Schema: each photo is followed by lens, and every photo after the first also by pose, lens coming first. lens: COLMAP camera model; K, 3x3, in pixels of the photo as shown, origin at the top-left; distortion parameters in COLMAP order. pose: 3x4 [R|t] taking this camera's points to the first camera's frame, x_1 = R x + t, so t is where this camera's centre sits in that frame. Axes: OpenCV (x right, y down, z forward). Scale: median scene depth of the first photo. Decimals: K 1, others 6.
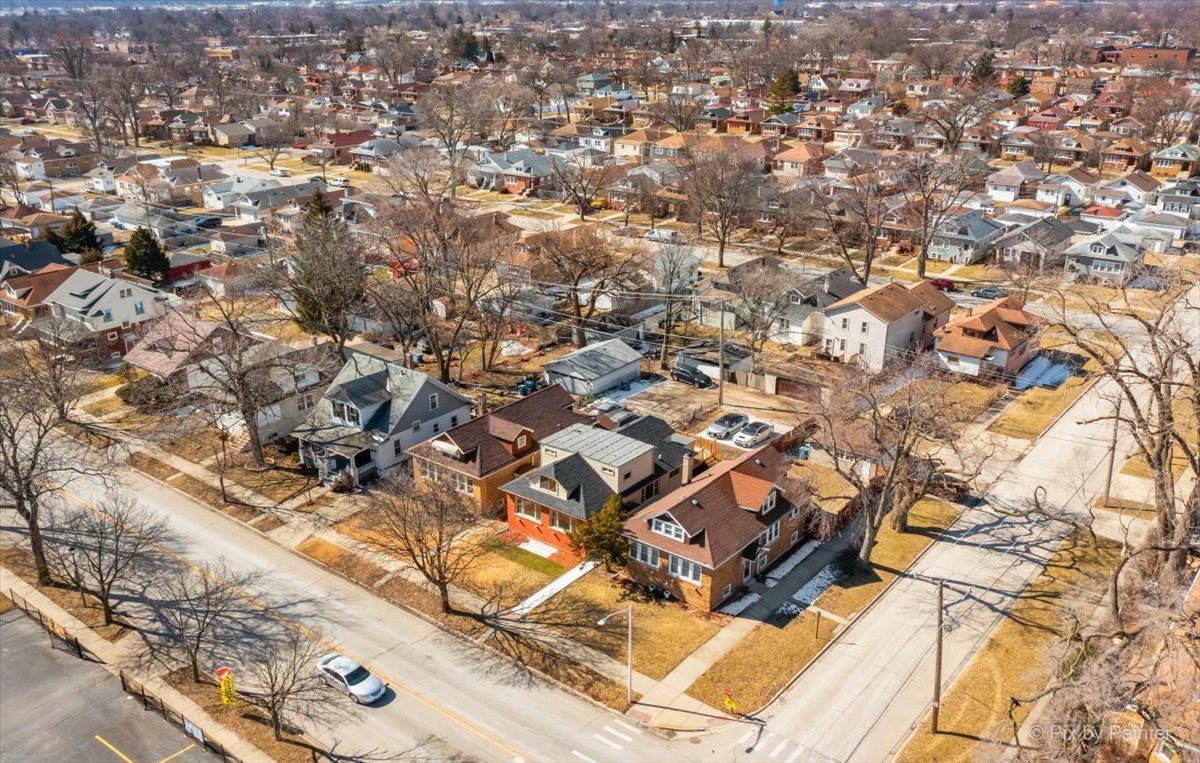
lens RADIAL K [[963.3, 0, 598.2], [0, 963.3, 435.6], [0, 0, 1]] dist [0.002174, 0.001176]
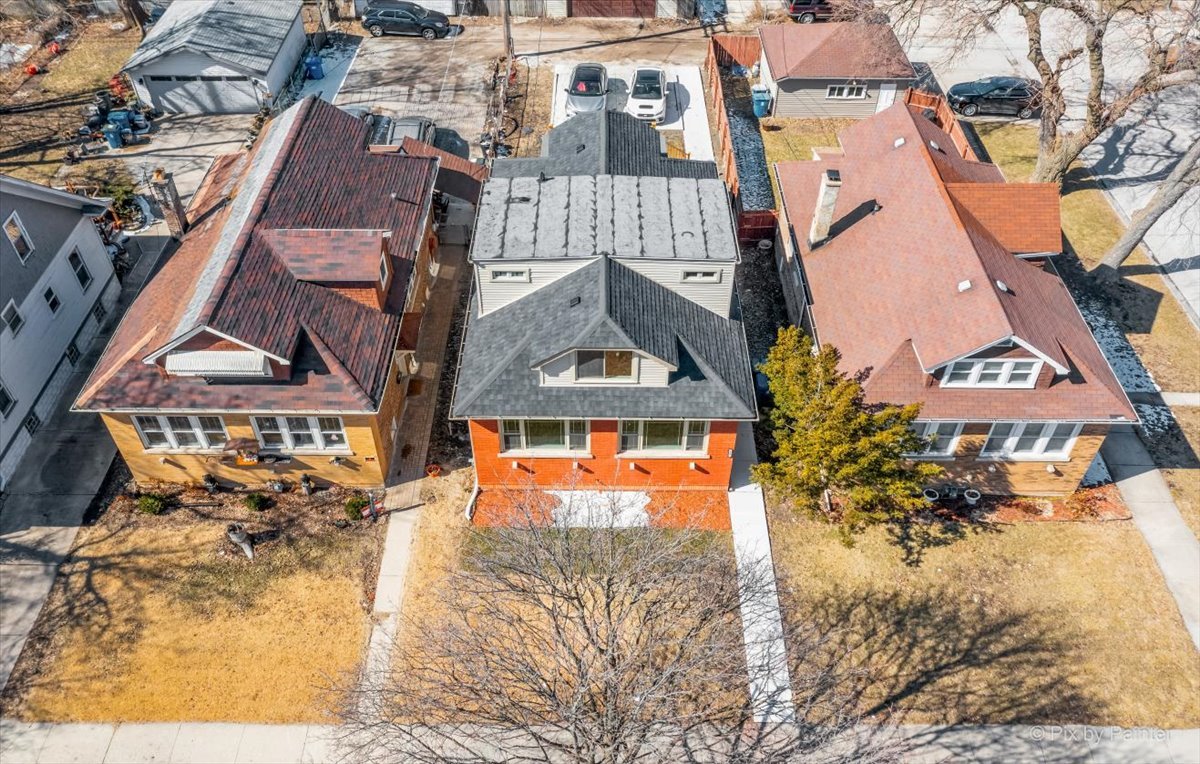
lens RADIAL K [[963.3, 0, 598.2], [0, 963.3, 436.1], [0, 0, 1]] dist [0.002174, 0.001176]
pose [[0.784693, -0.428468, 0.447964, -0.237202], [0.238882, 0.875859, 0.419294, -0.086278], [-0.572007, -0.222006, 0.789634, 0.684929]]
